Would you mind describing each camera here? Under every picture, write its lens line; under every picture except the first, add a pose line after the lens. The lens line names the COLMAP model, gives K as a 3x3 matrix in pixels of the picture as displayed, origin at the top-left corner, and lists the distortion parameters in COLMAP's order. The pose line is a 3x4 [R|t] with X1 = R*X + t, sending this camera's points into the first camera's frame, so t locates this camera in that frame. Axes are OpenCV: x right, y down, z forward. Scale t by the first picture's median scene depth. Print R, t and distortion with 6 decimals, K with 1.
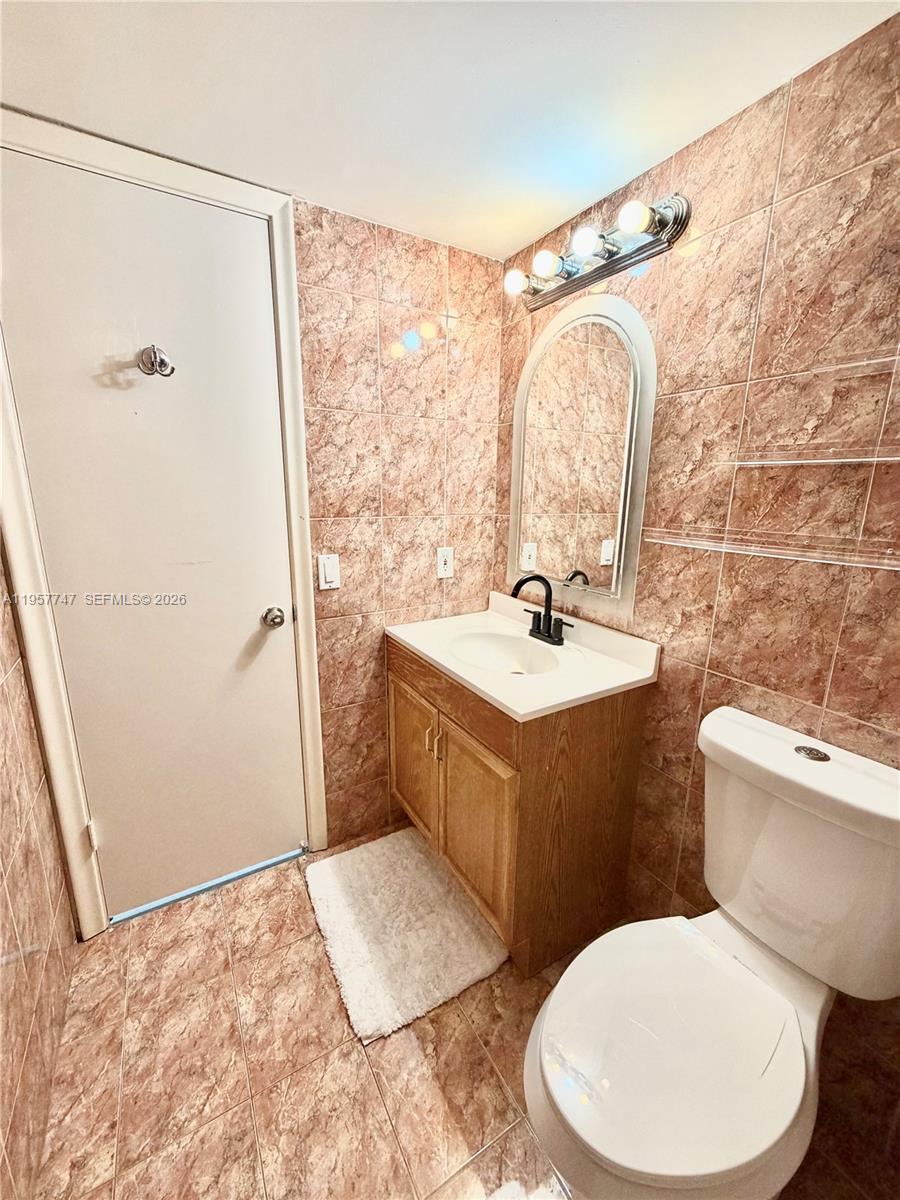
lens RADIAL K [[478.9, 0, 447.5], [0, 478.9, 599.2], [0, 0, 1]] dist [0.001284, -0.000072]
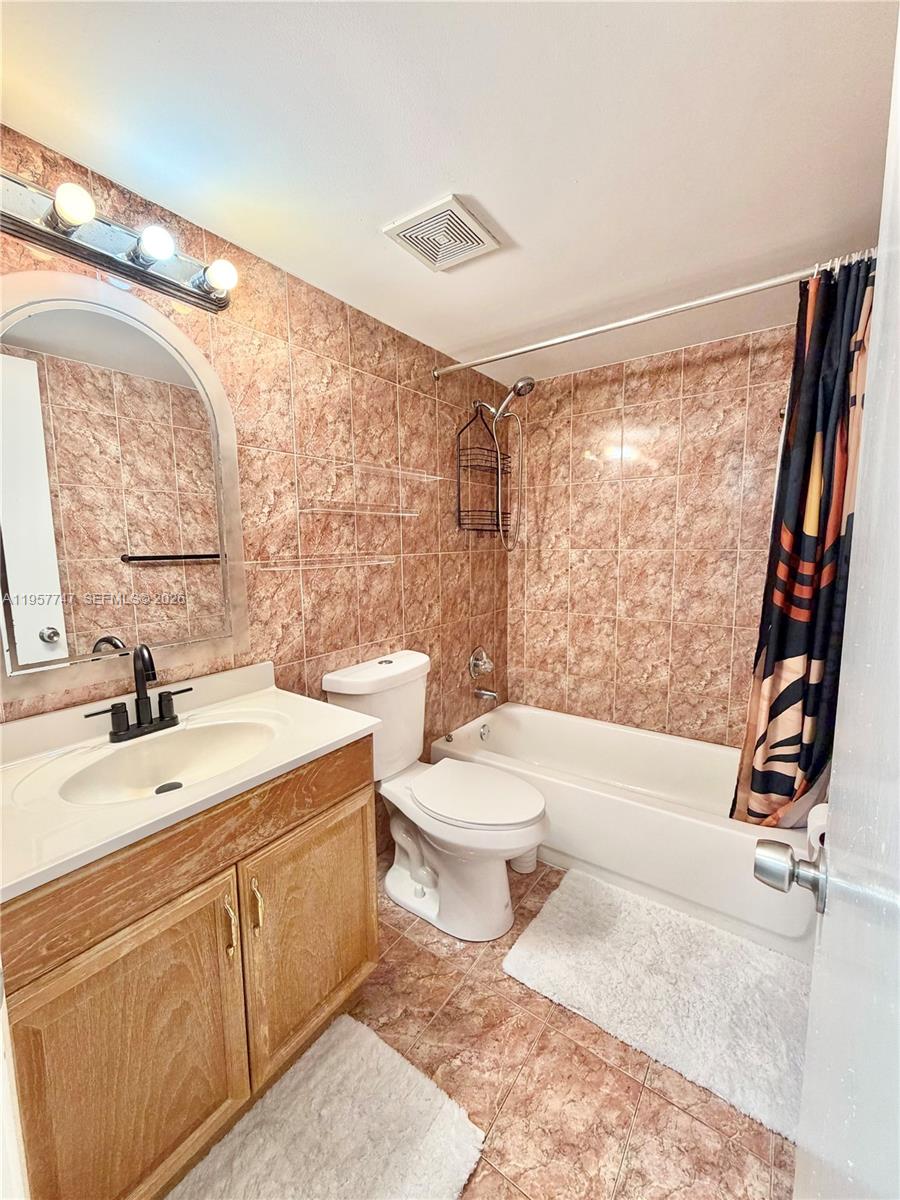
lens RADIAL K [[478.9, 0, 453.5], [0, 478.9, 598.2], [0, 0, 1]] dist [0.001284, -0.000072]
pose [[-0.408446, -0.121762, 0.904625, -0.871978], [0.214659, 0.950454, 0.224851, -0.243390], [-0.887183, 0.286026, -0.362072, 1.137003]]
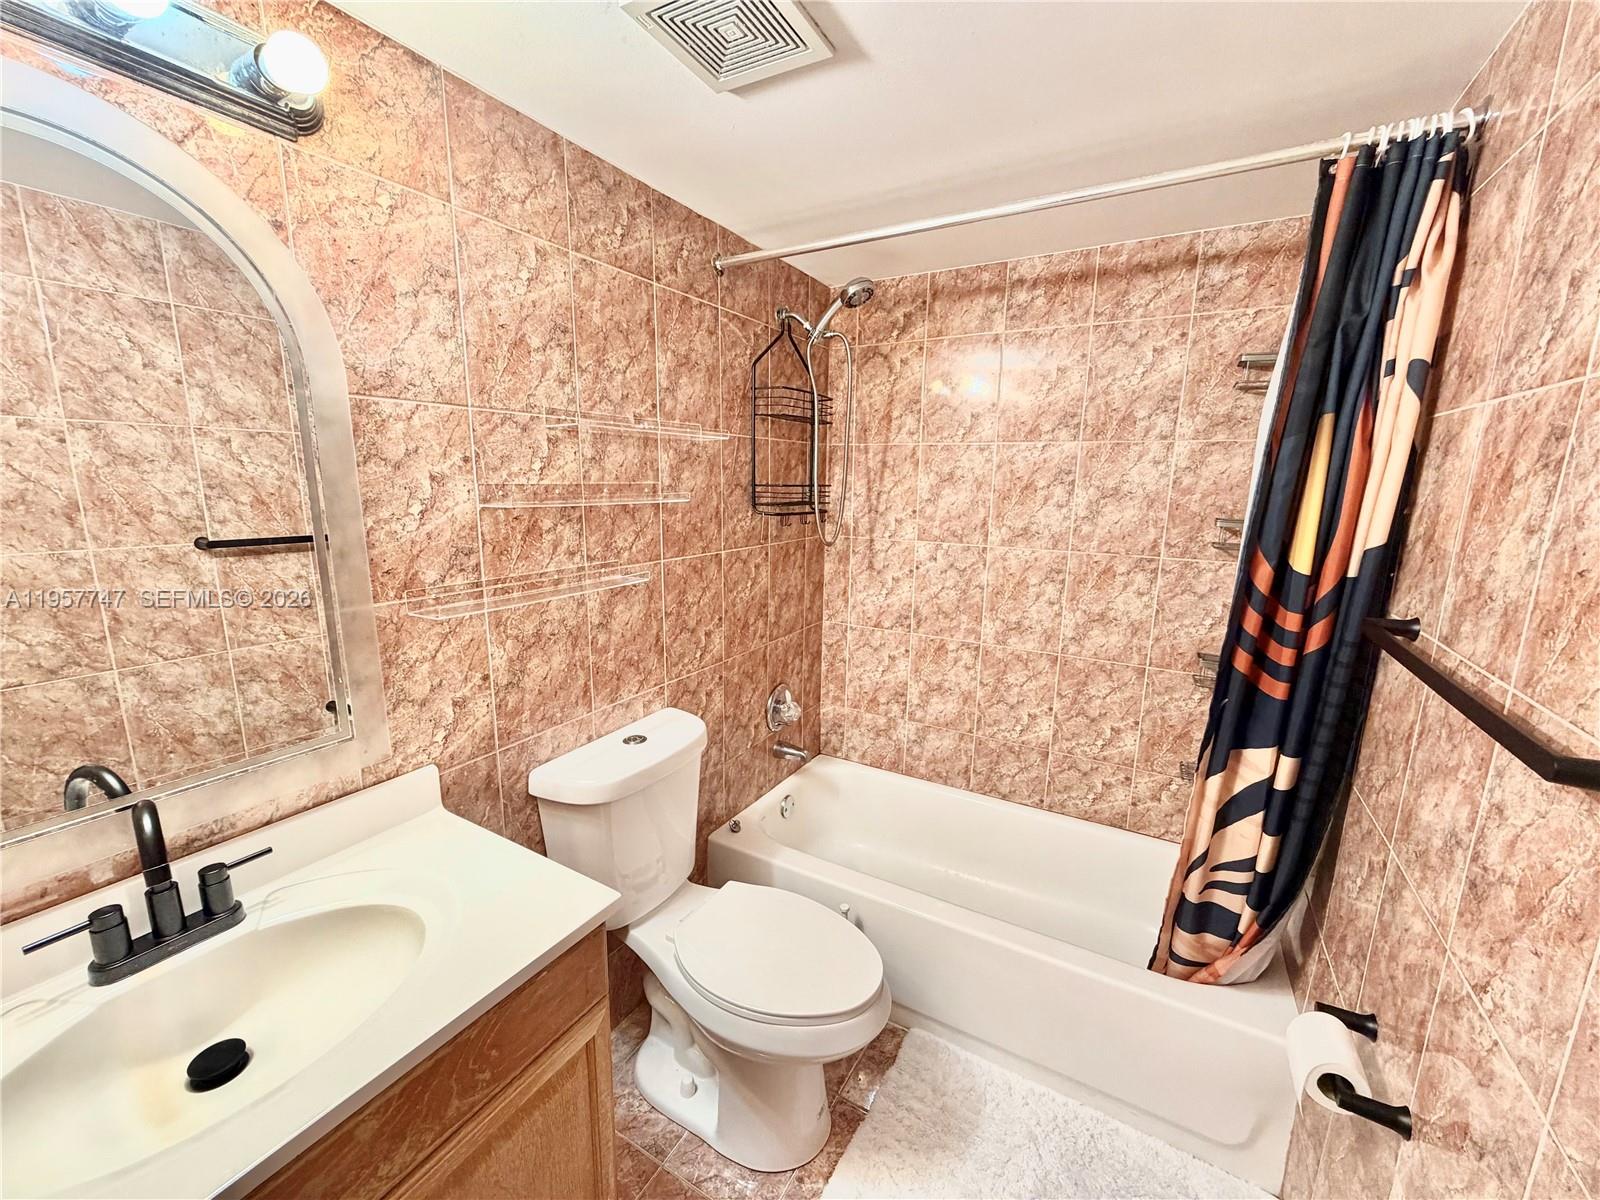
lens RADIAL K [[638.6, 0, 802.7], [0, 638.6, 602.8], [0, 0, 1]] dist [0.001284, -0.000072]
pose [[-0.491252, -0.193043, 0.849356, -0.619612], [0.176920, 0.932689, 0.314310, -0.355981], [-0.852861, 0.304673, -0.424032, 1.003469]]
